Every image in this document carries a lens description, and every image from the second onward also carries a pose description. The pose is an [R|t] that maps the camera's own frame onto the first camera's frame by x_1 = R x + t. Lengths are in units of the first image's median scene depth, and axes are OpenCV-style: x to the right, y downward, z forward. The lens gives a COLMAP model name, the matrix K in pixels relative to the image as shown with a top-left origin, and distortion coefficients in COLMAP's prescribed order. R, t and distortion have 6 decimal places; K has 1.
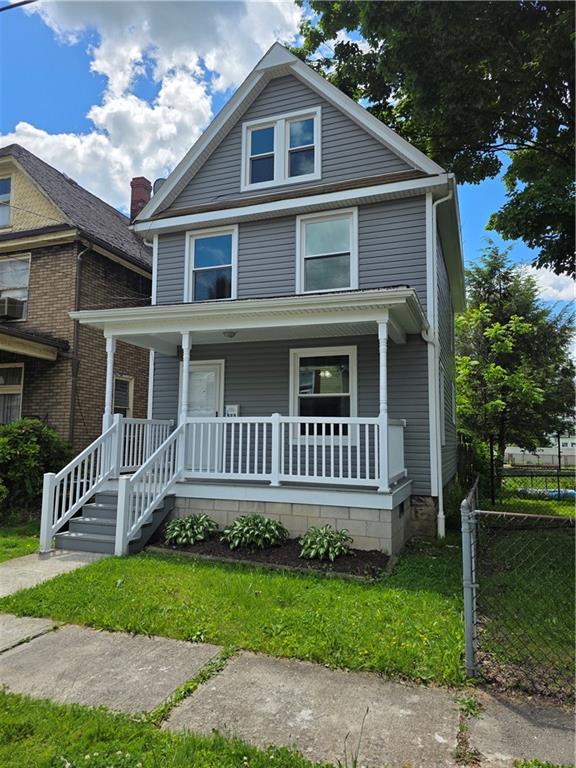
lens RADIAL K [[515.2, 0, 289.0], [0, 515.2, 384.8], [0, 0, 1]] dist [0.065888, -0.060967]
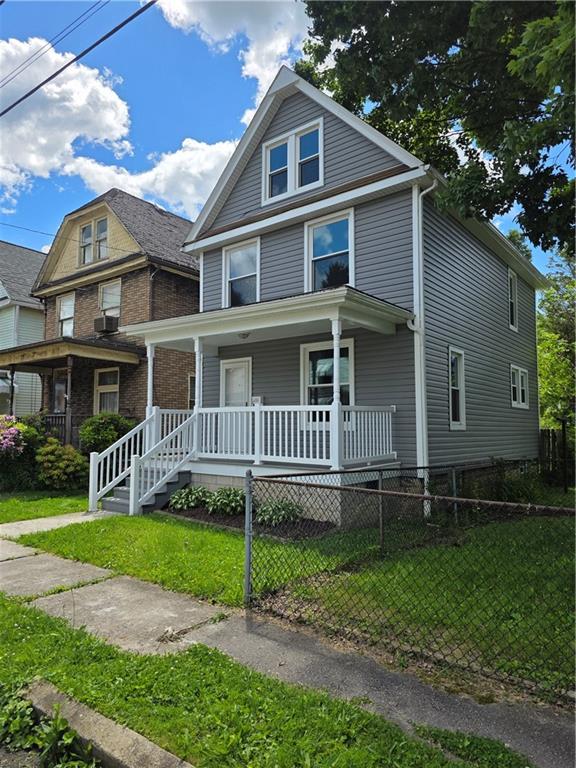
lens RADIAL K [[515.2, 0, 268.8], [0, 515.2, 385.1], [0, 0, 1]] dist [0.065888, -0.060967]
pose [[0.943113, -0.038709, -0.330212, 0.321187], [0.049186, 0.998515, 0.023428, -0.011387], [0.328815, -0.038337, 0.943616, -0.084207]]
